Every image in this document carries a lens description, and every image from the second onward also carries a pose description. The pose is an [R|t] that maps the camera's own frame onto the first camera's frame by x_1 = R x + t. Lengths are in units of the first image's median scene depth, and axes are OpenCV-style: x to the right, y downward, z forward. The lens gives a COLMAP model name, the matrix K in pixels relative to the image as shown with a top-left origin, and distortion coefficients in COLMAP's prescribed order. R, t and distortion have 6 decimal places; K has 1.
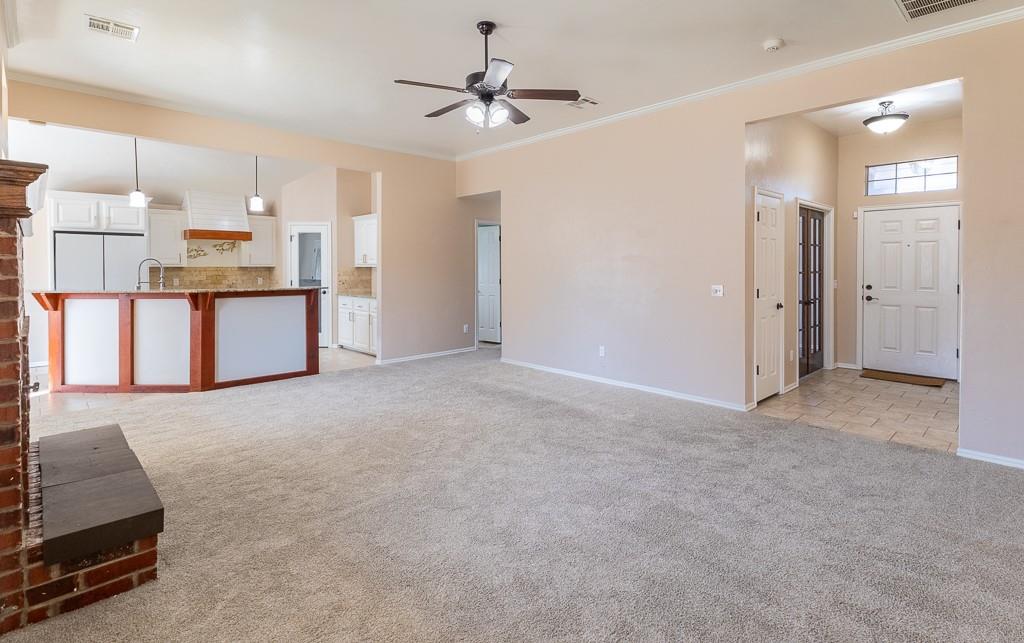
lens RADIAL K [[497.5, 0, 524.2], [0, 497.5, 272.2], [0, 0, 1]] dist [0.002380, 0.000006]
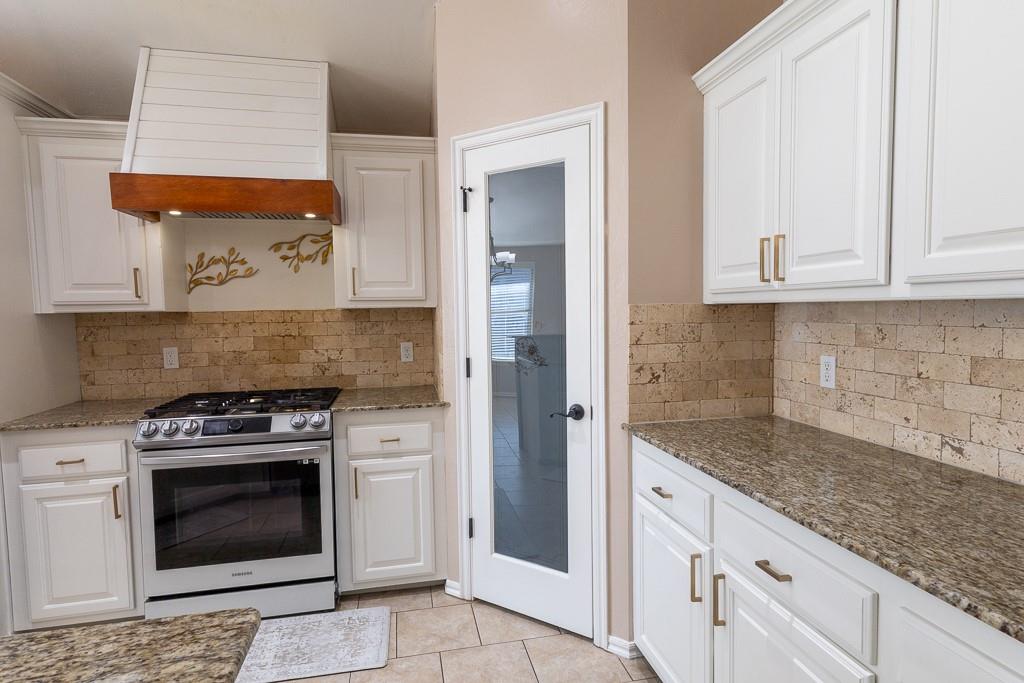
lens RADIAL K [[559.1, 0, 523.6], [0, 559.1, 343.5], [0, 0, 1]] dist [-0.000622, -0.003174]
pose [[0.846435, 0.022069, -0.532034, -0.290847], [0.009079, 0.998397, 0.055858, -0.008157], [0.532414, -0.052111, 0.844879, 0.785769]]
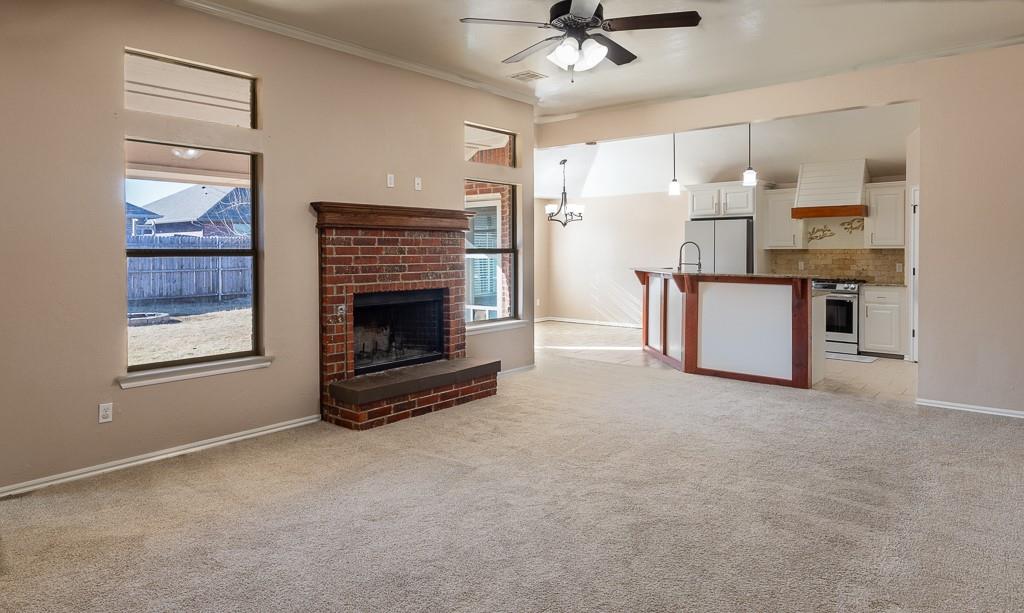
lens RADIAL K [[632.6, 0, 512.9], [0, 632.6, 252.9], [0, 0, 1]] dist [0.004330, 0.001327]
pose [[0.089390, 0.005596, -0.995981, 0.403118], [-0.006022, 0.999969, 0.005078, -0.006313], [0.995979, 0.005544, 0.089421, 0.355181]]
